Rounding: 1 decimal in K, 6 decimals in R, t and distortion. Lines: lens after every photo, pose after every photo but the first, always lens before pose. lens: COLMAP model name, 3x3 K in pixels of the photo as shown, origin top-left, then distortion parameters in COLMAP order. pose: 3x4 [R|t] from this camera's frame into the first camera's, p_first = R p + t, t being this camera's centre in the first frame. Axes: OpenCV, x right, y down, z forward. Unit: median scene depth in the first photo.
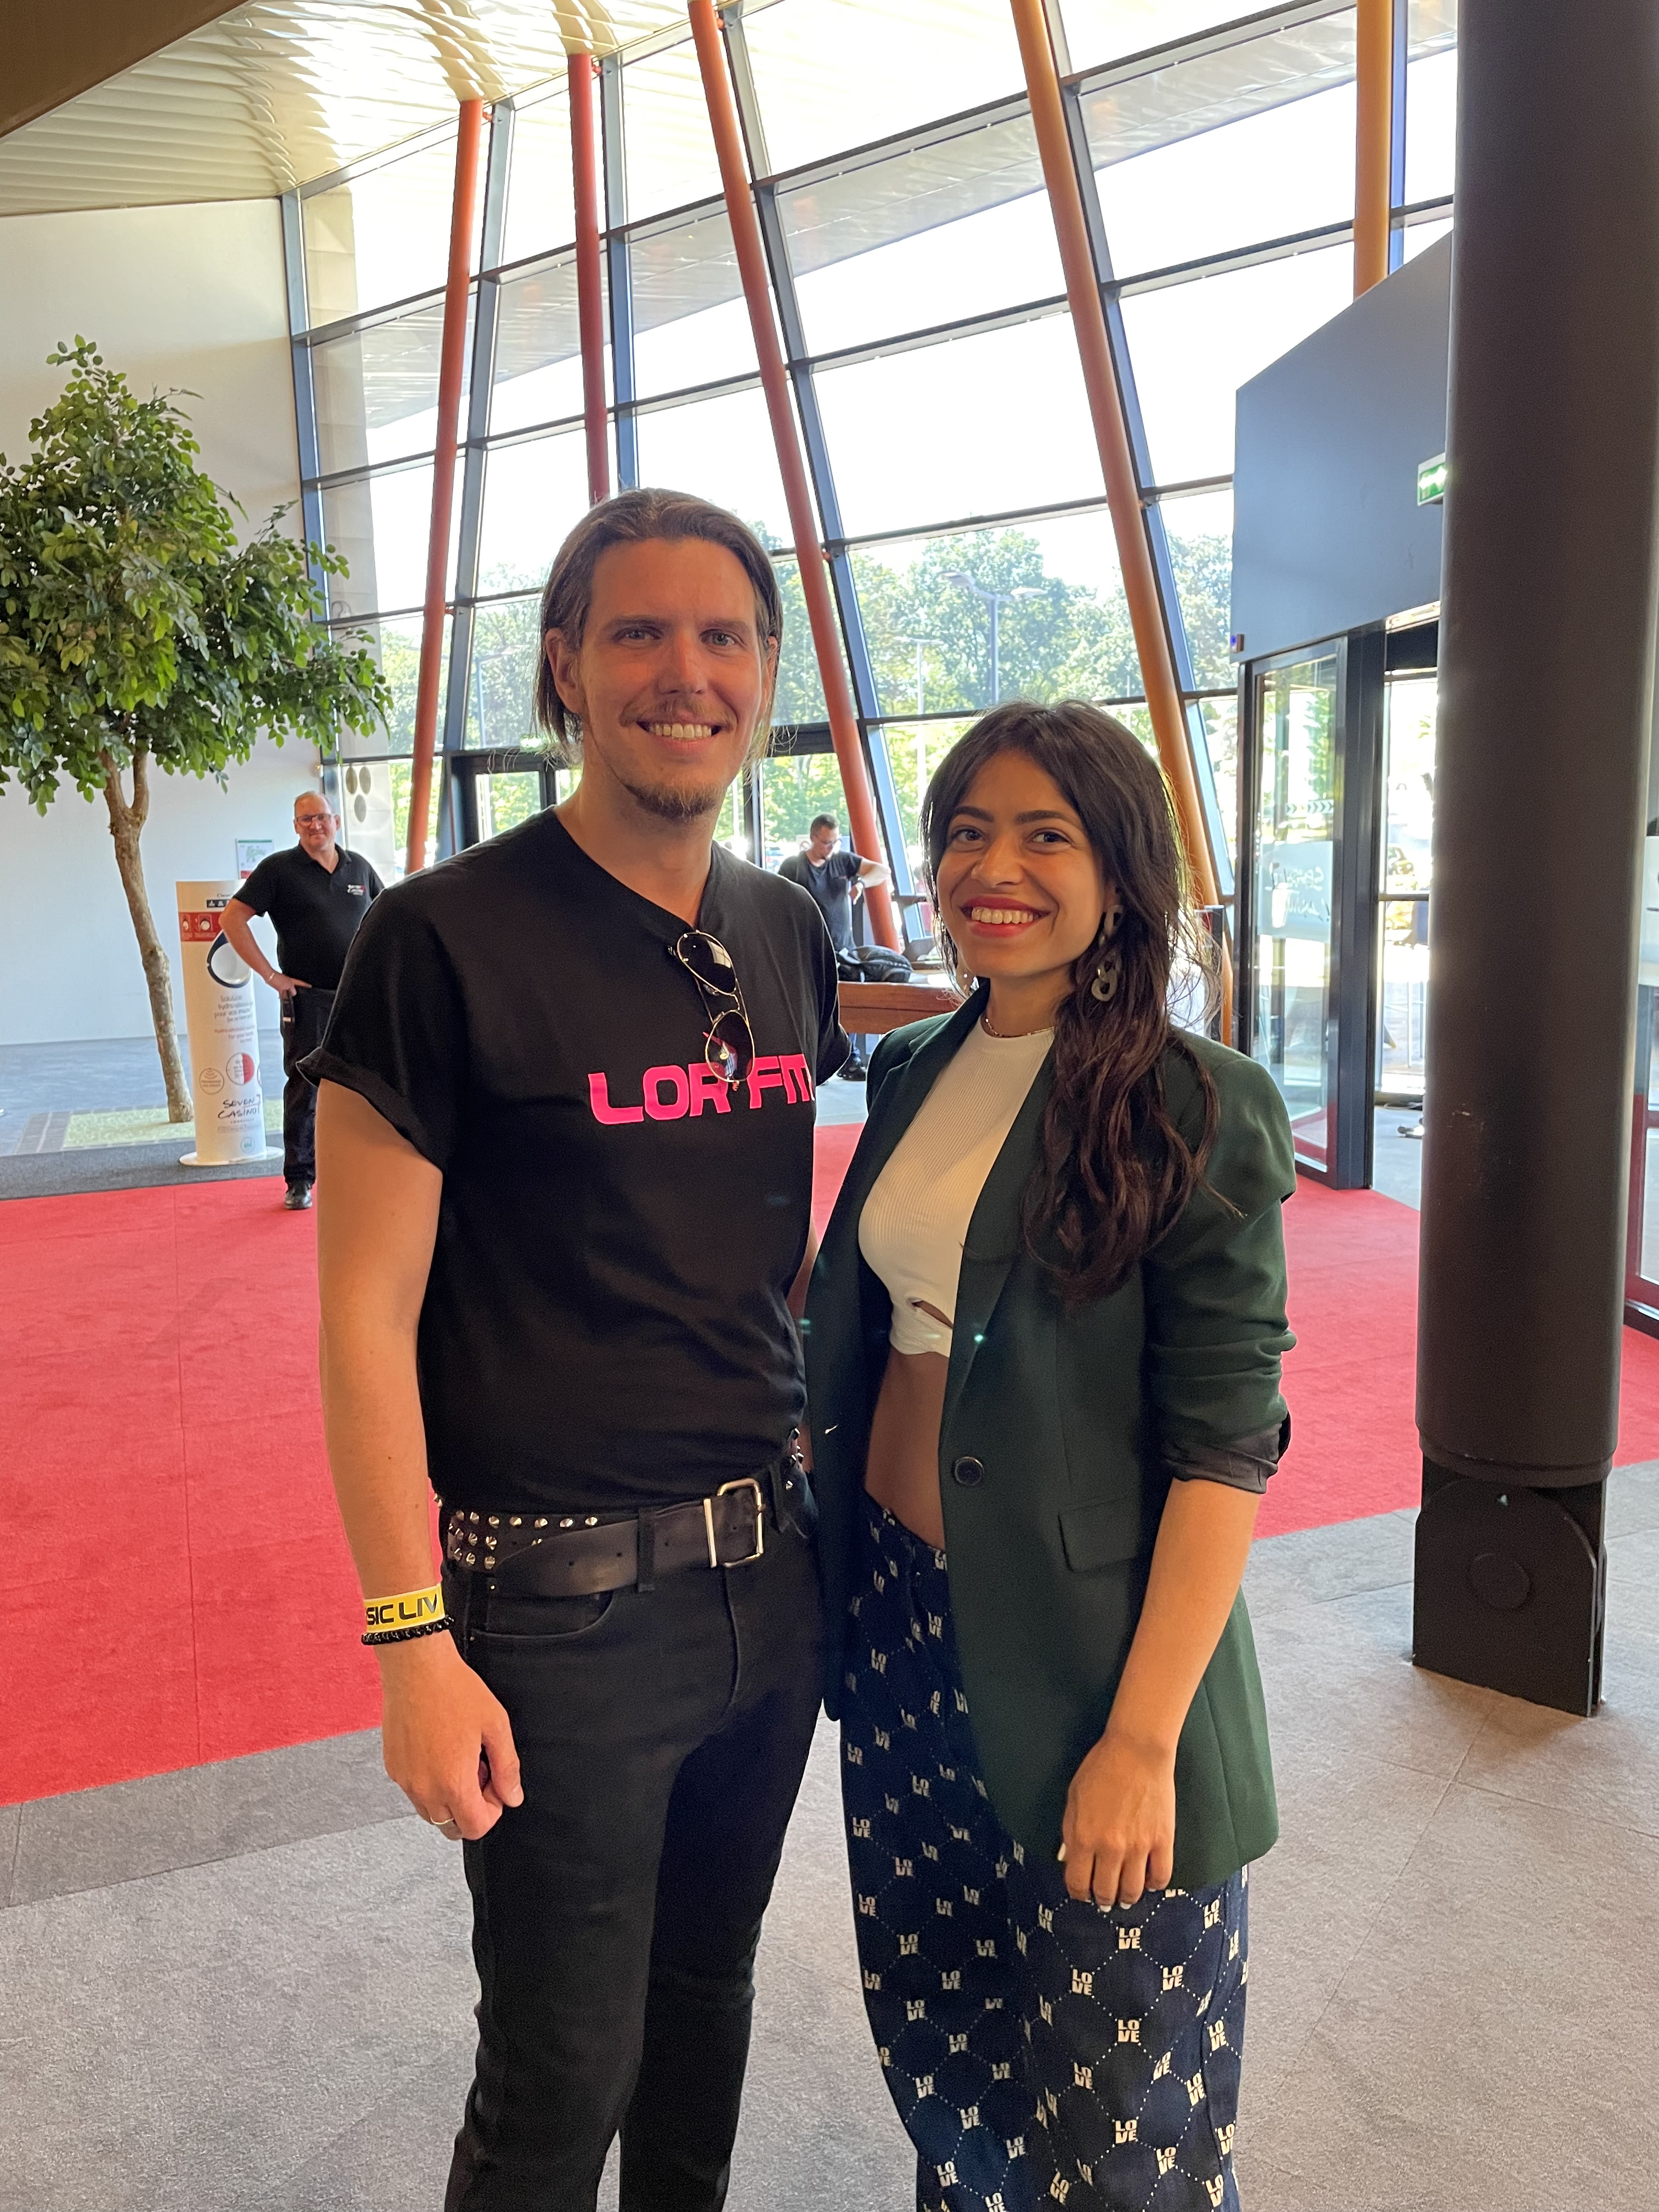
lens RADIAL K [[1664.9, 0, 852.6], [0, 1664.9, 1084.9], [0, 0, 1]] dist [0.088343, -0.117997]
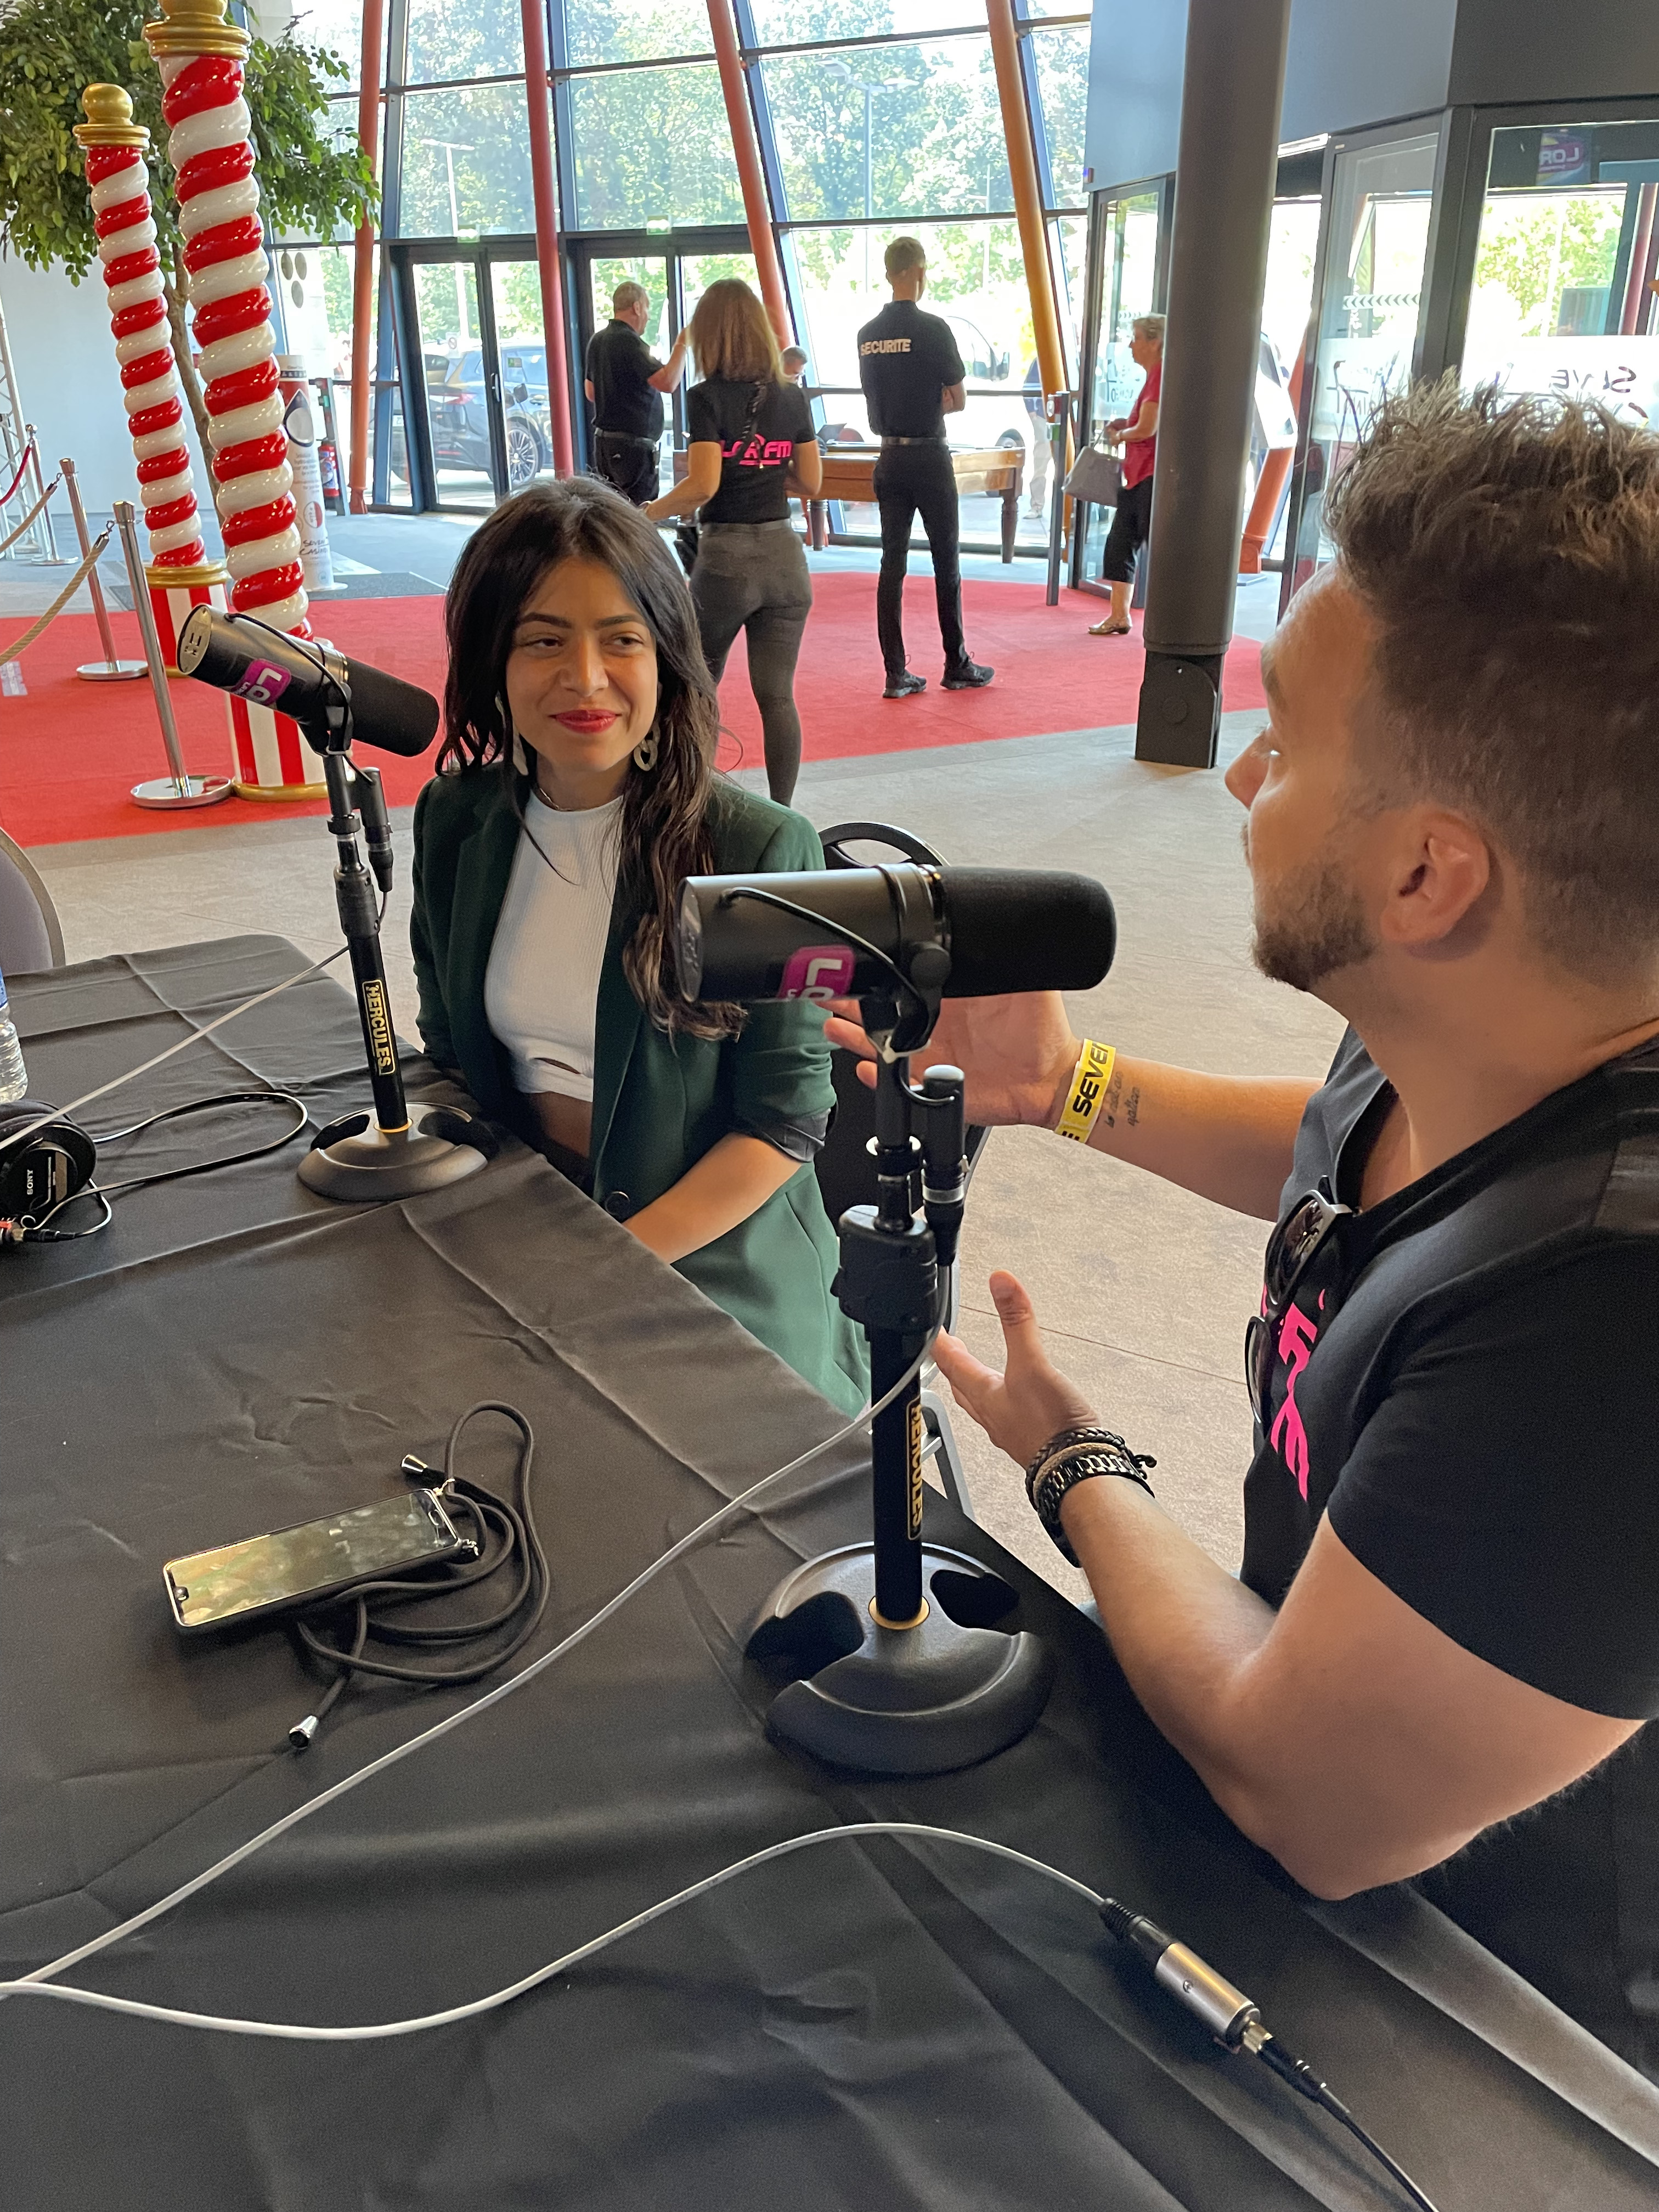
lens RADIAL K [[1664.5, 0, 848.8], [0, 1664.5, 1101.1], [0, 0, 1]] dist [0.082012, -0.108216]
pose [[0.995537, -0.016460, 0.092928, -0.068945], [-0.009303, 0.962759, 0.270202, 0.058420], [-0.093914, -0.269860, 0.958309, -0.331565]]
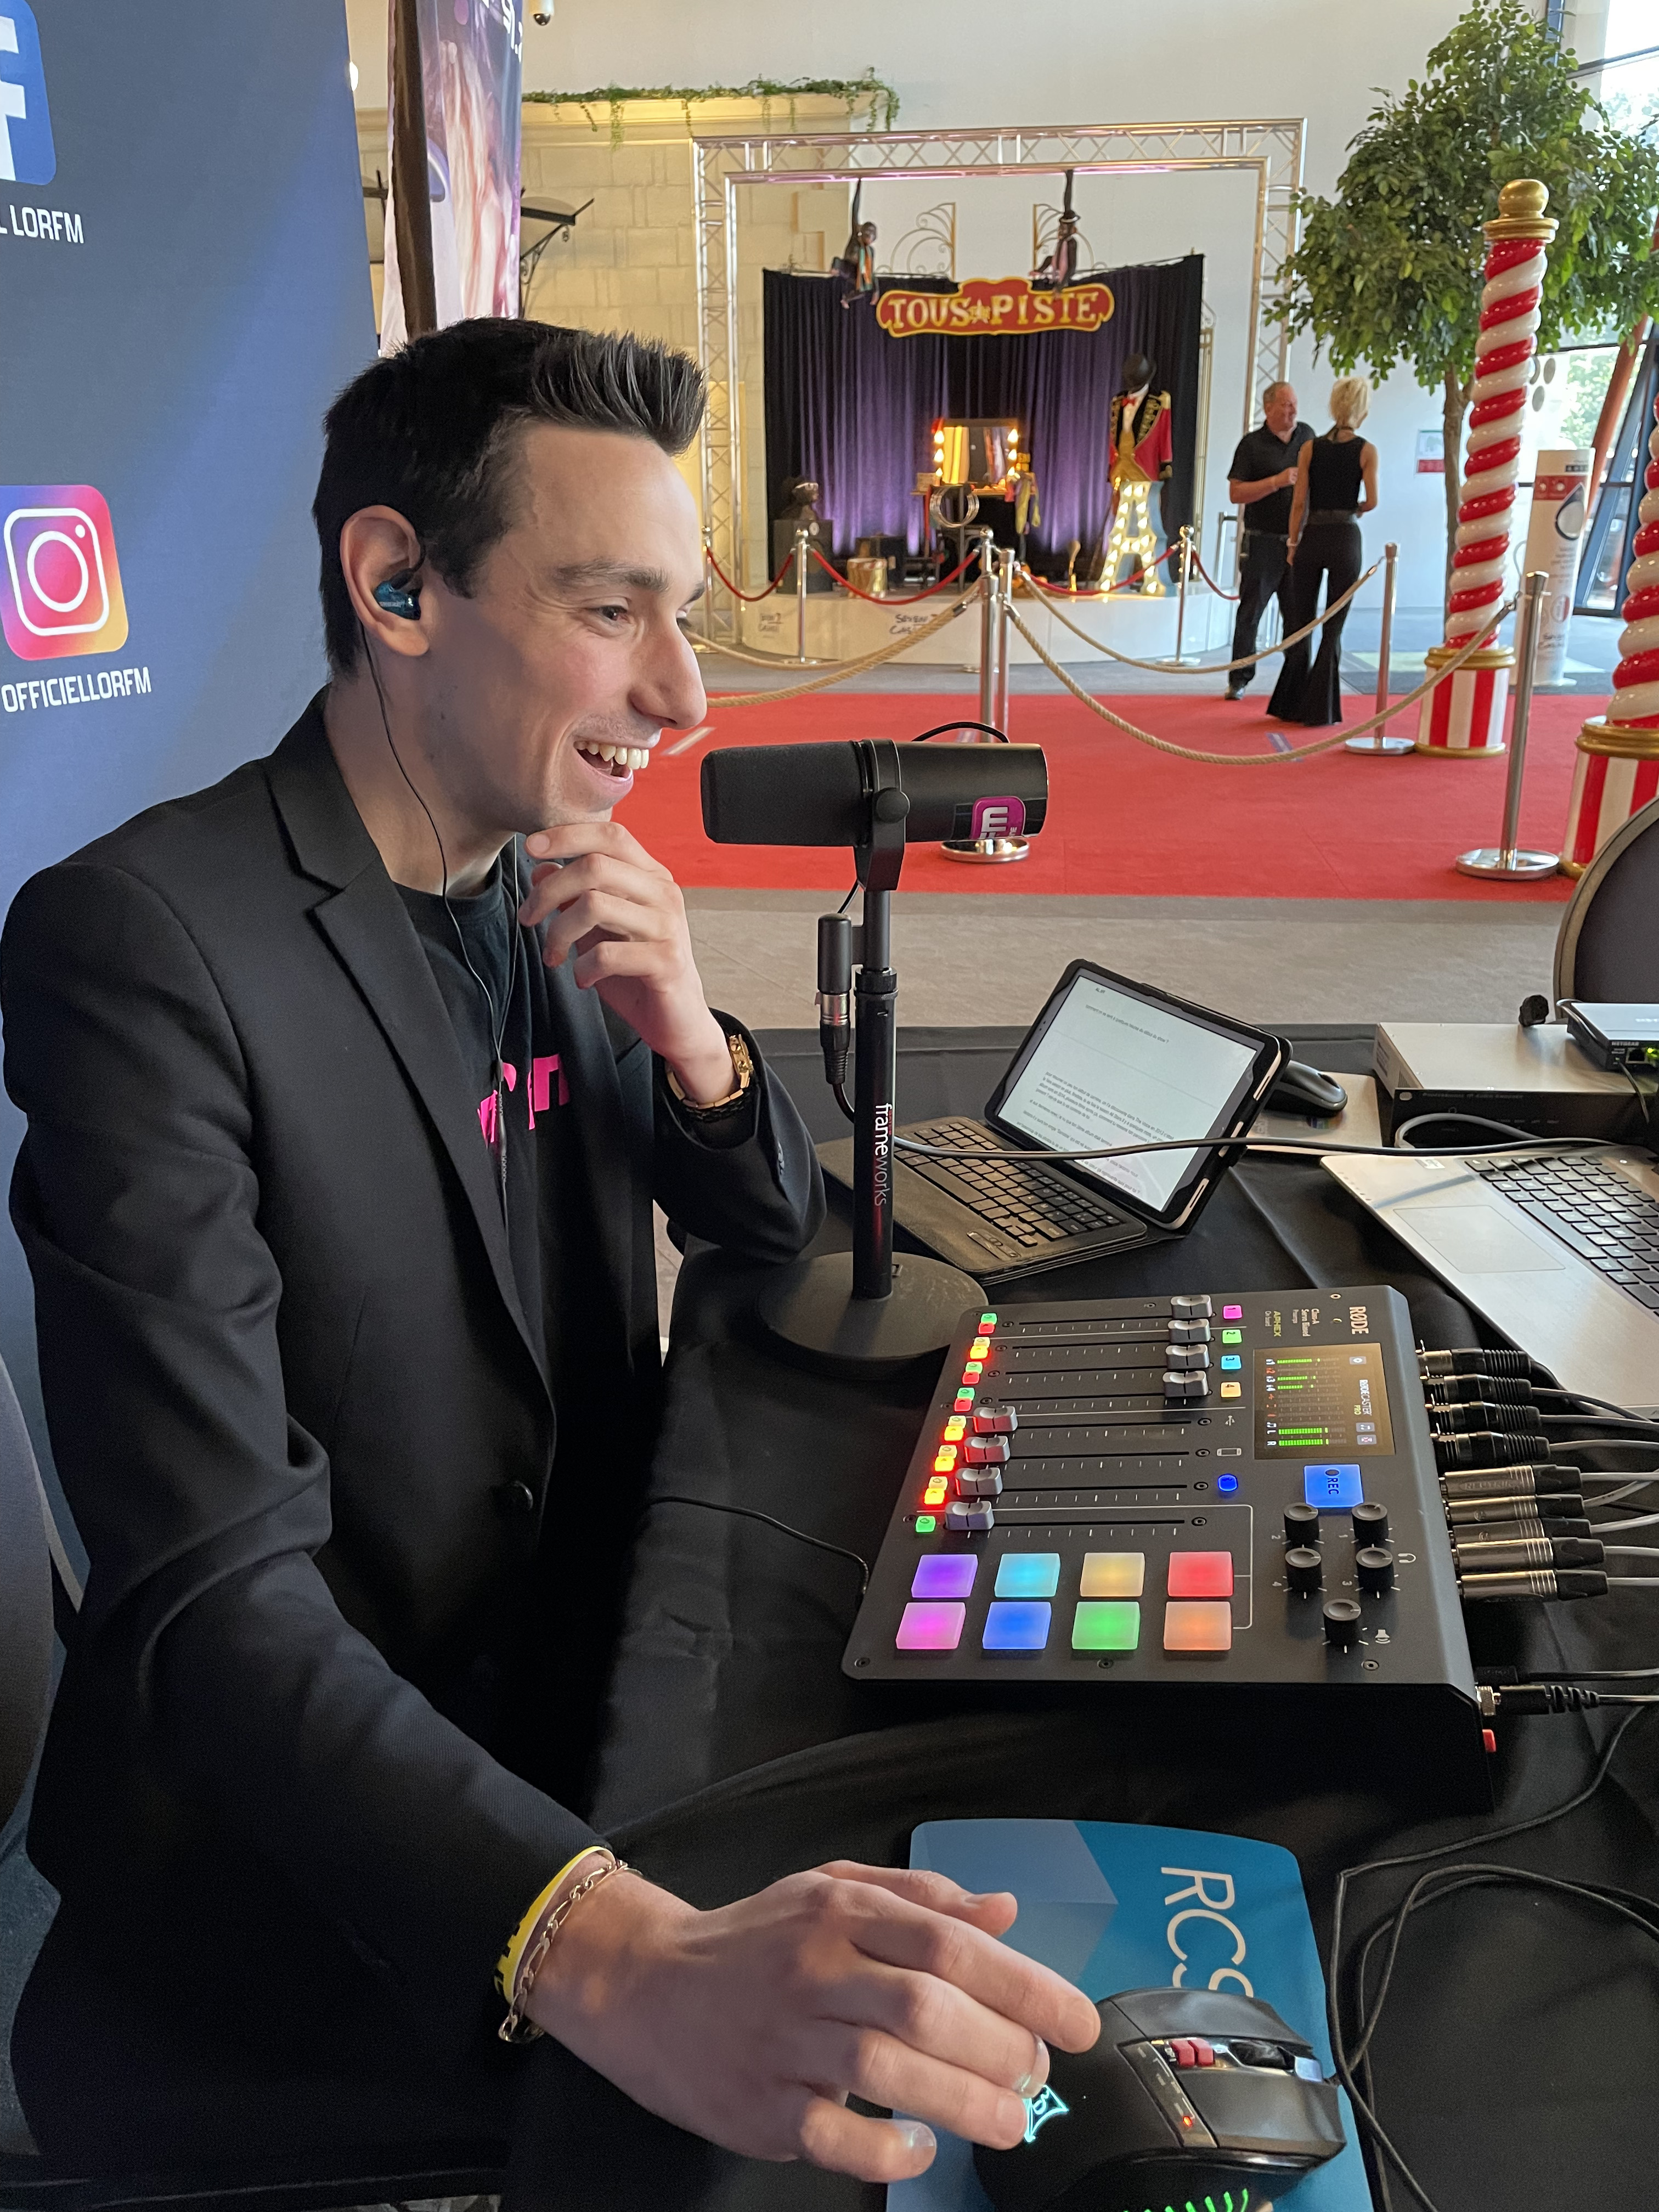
lens RADIAL K [[1662.0, 0, 841.2], [0, 1662.0, 1101.6], [0, 0, 1]] dist [0.071484, -0.099415]
pose [[0.874779, 0.182672, -0.448768, -0.169922], [-0.079605, 0.967807, 0.238775, 0.074839], [0.477939, -0.173151, 0.861158, -0.337347]]
